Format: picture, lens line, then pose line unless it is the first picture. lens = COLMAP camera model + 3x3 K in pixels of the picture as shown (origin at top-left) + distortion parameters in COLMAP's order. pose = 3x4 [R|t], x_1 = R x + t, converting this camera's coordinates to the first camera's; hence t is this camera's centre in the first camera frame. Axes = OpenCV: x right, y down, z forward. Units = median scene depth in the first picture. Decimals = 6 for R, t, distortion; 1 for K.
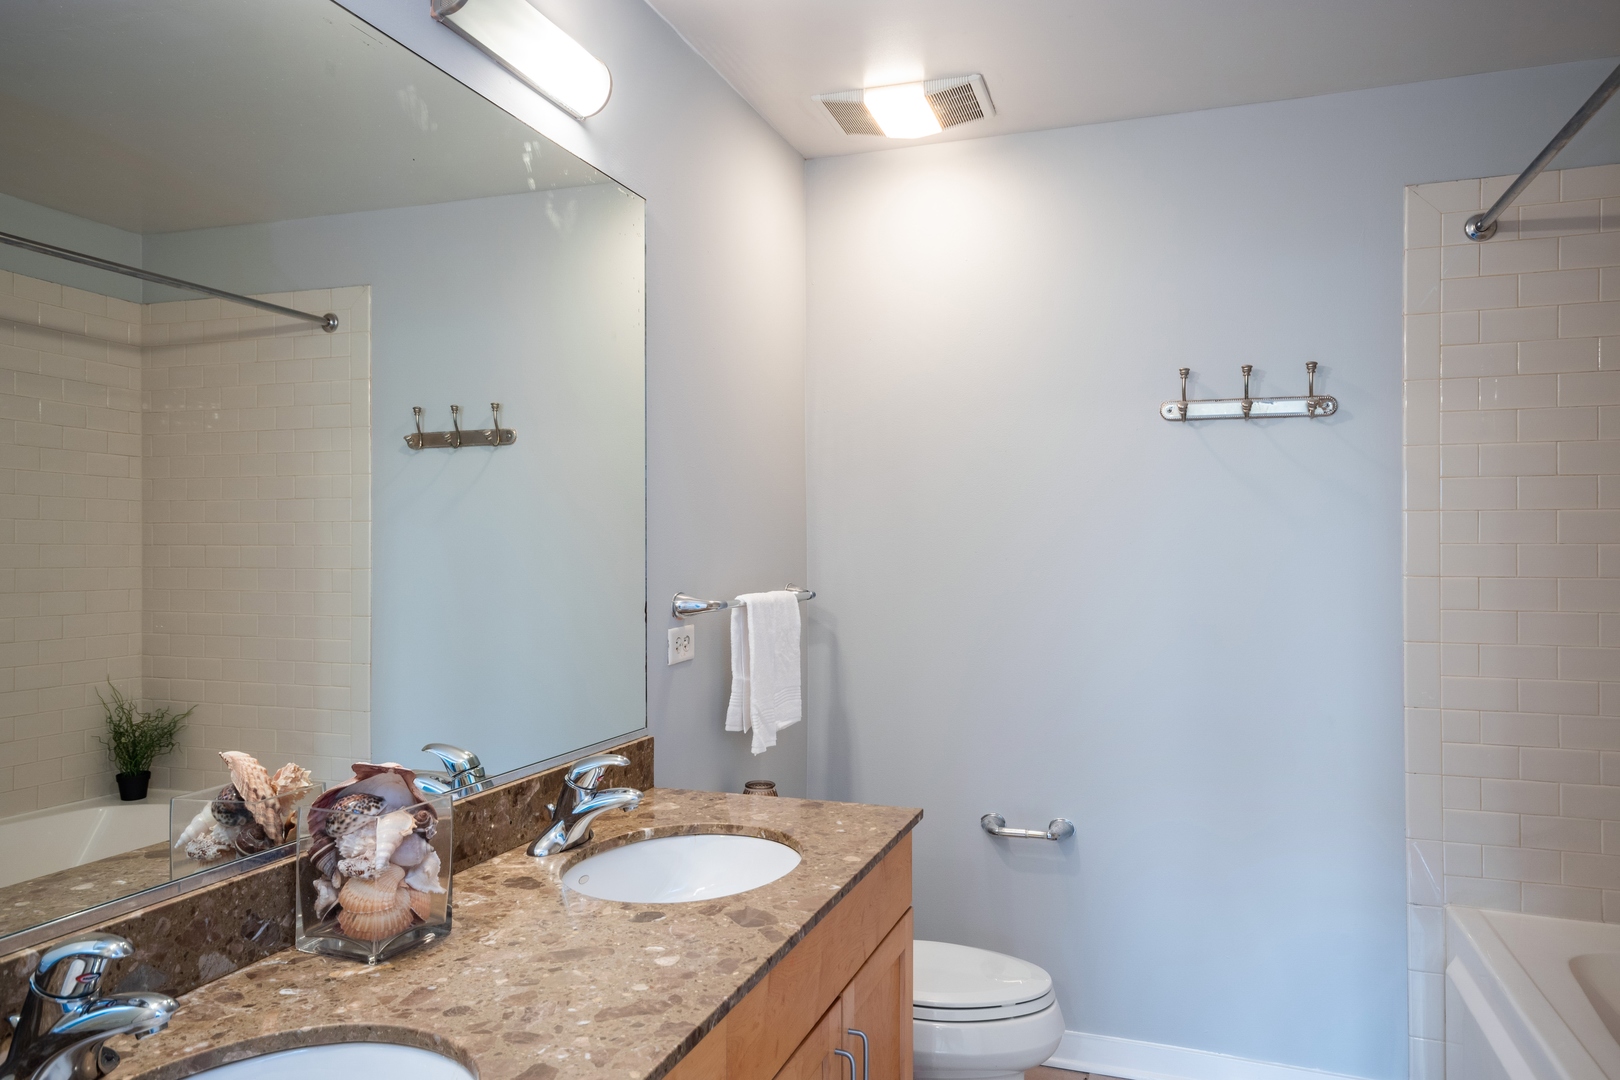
lens RADIAL K [[1113.5, 0, 809.3], [0, 1113.5, 542.6], [0, 0, 1]] dist [0.001490, 0.000086]
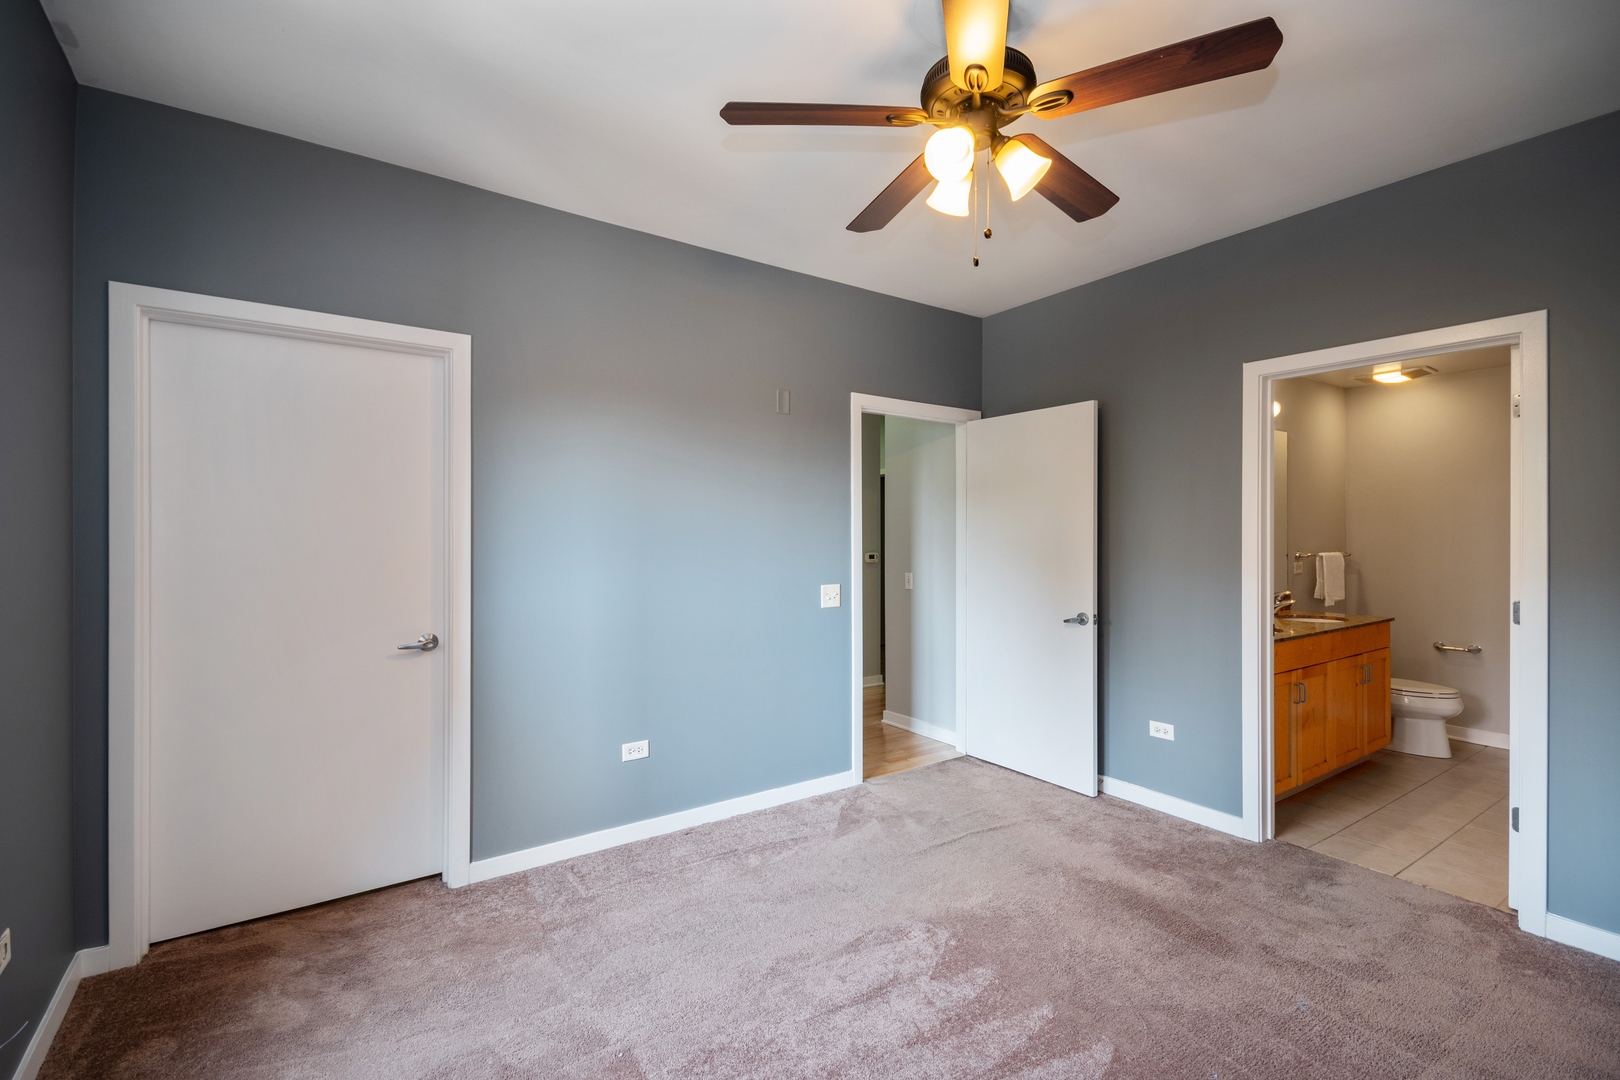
lens RADIAL K [[710.6, 0, 811.3], [0, 710.6, 534.9], [0, 0, 1]] dist [0.005626, -0.000190]
pose [[0.808415, -0.000518, -0.588612, -0.039331], [0.002666, 0.999993, 0.002782, -0.010180], [0.588607, -0.003819, 0.808411, -1.323423]]
